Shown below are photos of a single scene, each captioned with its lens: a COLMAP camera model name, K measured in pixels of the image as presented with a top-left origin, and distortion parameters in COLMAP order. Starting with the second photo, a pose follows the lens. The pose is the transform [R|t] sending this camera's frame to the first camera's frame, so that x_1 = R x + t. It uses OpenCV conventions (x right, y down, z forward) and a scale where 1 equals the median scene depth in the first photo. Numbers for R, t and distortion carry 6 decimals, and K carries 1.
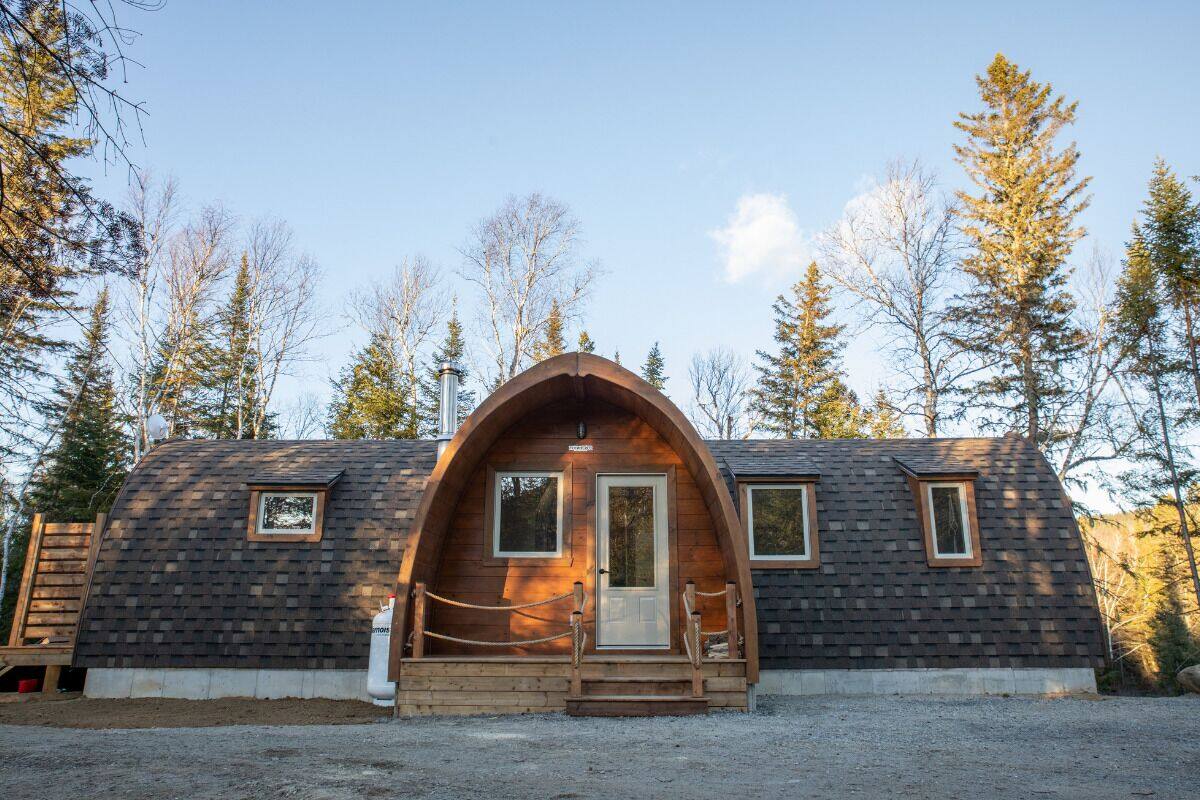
lens RADIAL K [[800.9, 0, 600.0], [0, 800.9, 400.0], [0, 0, 1]] dist [-0.051250, 0.049221]
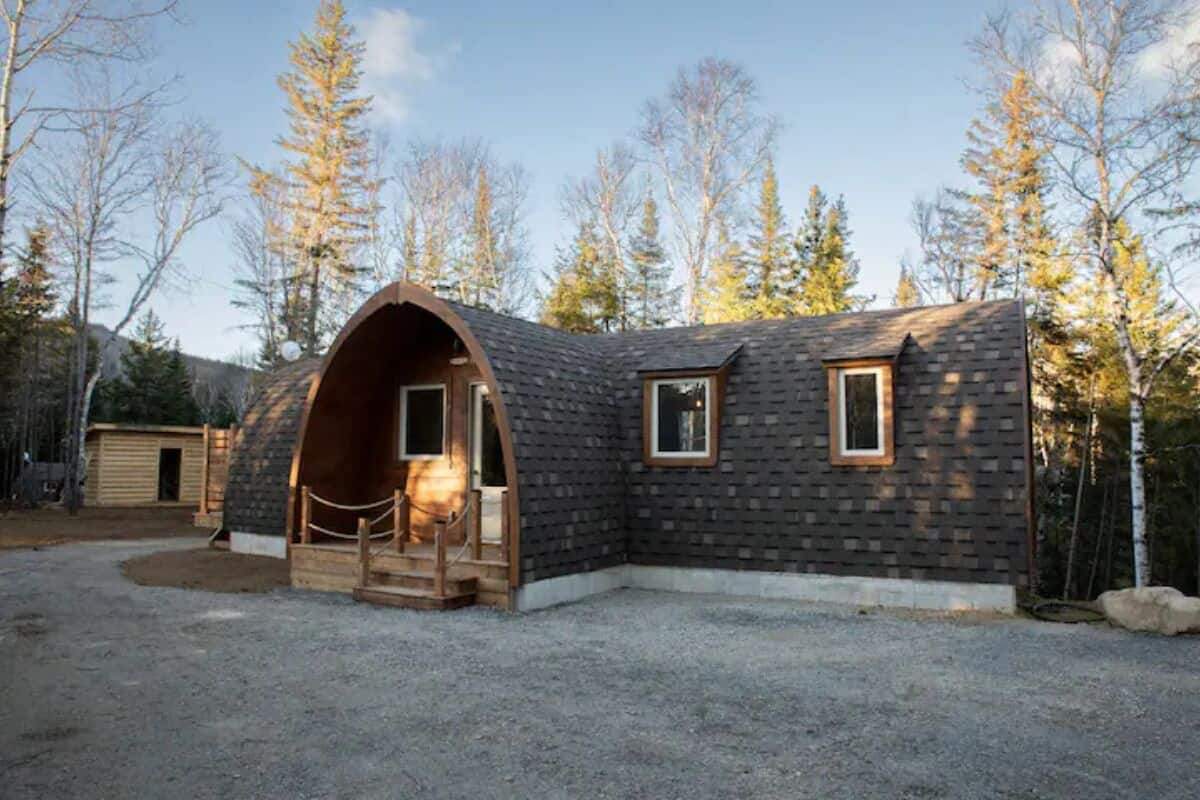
lens RADIAL K [[783.9, 0, 600.0], [0, 783.9, 400.0], [0, 0, 1]] dist [-0.093688, 0.000629]
pose [[0.886010, -0.036105, -0.462258, 0.590703], [0.120532, 0.980624, 0.154430, -0.026555], [0.447725, -0.192544, 0.873195, 0.140923]]
